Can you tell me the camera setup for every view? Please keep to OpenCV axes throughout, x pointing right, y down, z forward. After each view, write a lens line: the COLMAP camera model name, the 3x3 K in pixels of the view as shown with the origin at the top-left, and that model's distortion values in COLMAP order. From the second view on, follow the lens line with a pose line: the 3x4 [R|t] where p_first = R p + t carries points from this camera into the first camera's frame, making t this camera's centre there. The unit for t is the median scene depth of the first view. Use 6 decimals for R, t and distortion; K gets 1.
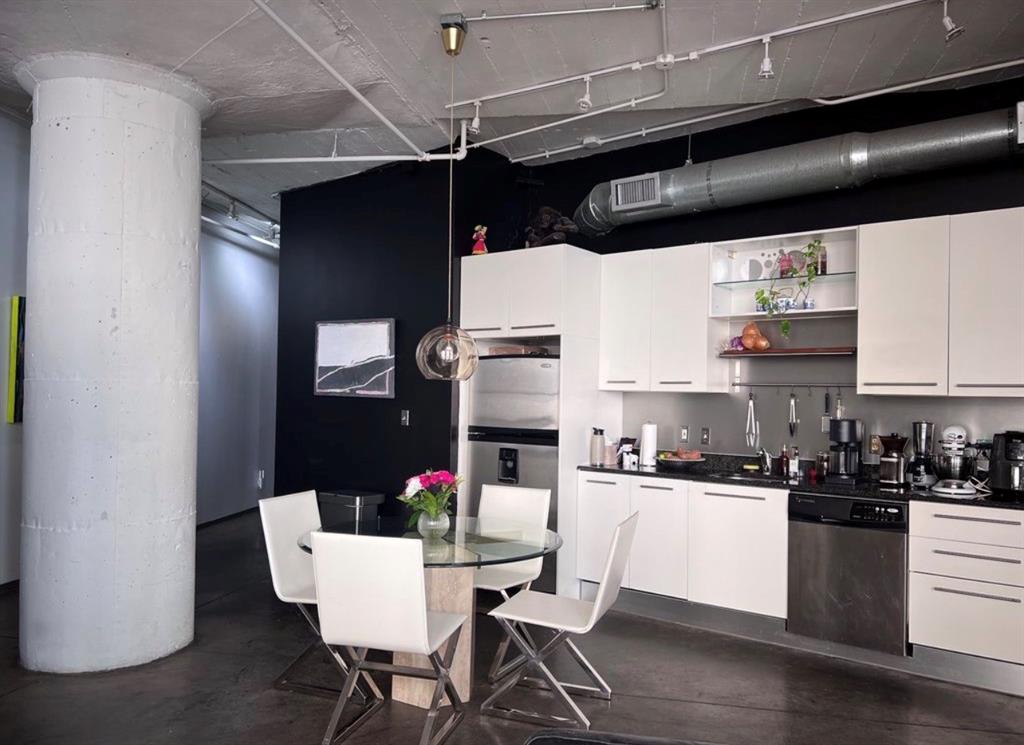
lens RADIAL K [[769.9, 0, 514.9], [0, 769.9, 381.4], [0, 0, 1]] dist [0.076935, -0.043669]
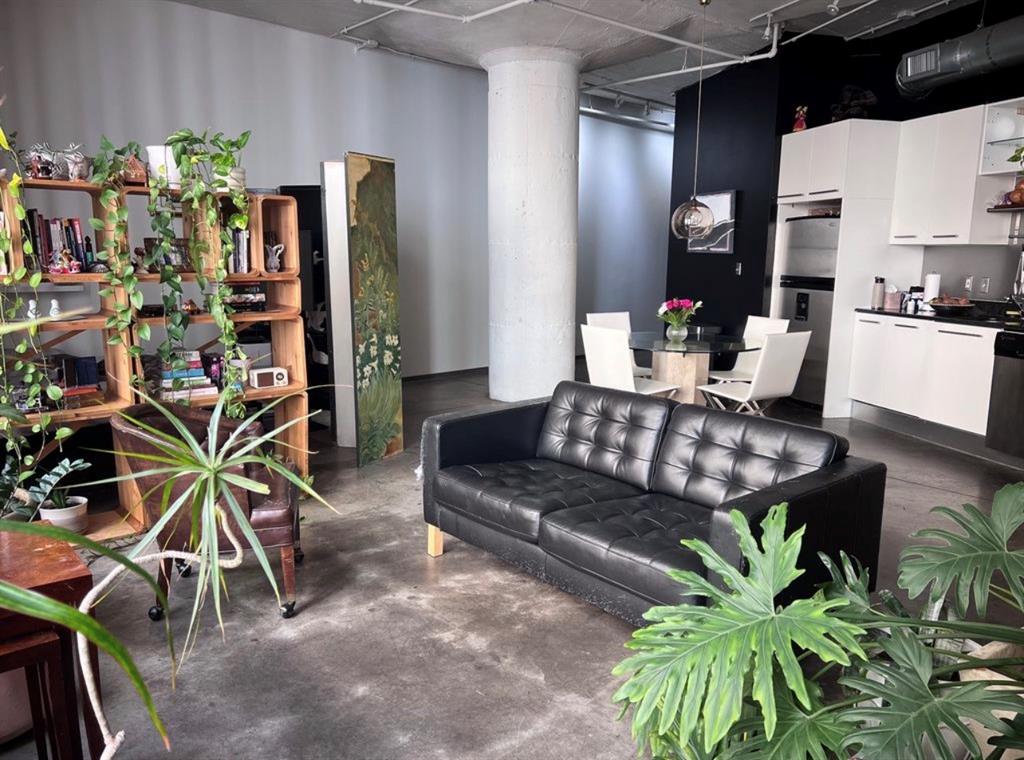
lens RADIAL K [[779.1, 0, 515.0], [0, 779.1, 388.2], [0, 0, 1]] dist [-0.001163, -0.007771]
pose [[0.785614, 0.094315, -0.611487, 0.444624], [0.020360, 0.983837, 0.177904, 0.004867], [0.618382, -0.152214, 0.770996, -0.311717]]
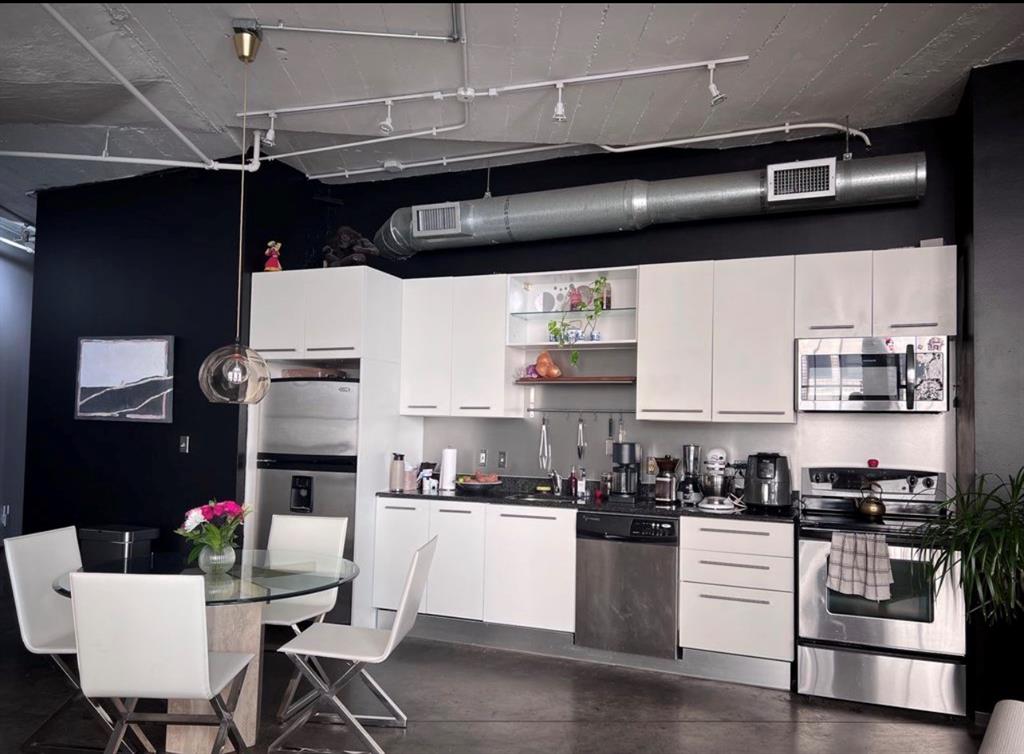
lens RADIAL K [[764.4, 0, 536.2], [0, 764.4, 394.0], [0, 0, 1]] dist [0.018387, -0.040465]
pose [[0.959338, 0.011733, 0.282017, 0.001204], [-0.007191, 0.999827, -0.017132, -0.000107], [-0.282170, 0.014407, 0.959256, 0.008553]]
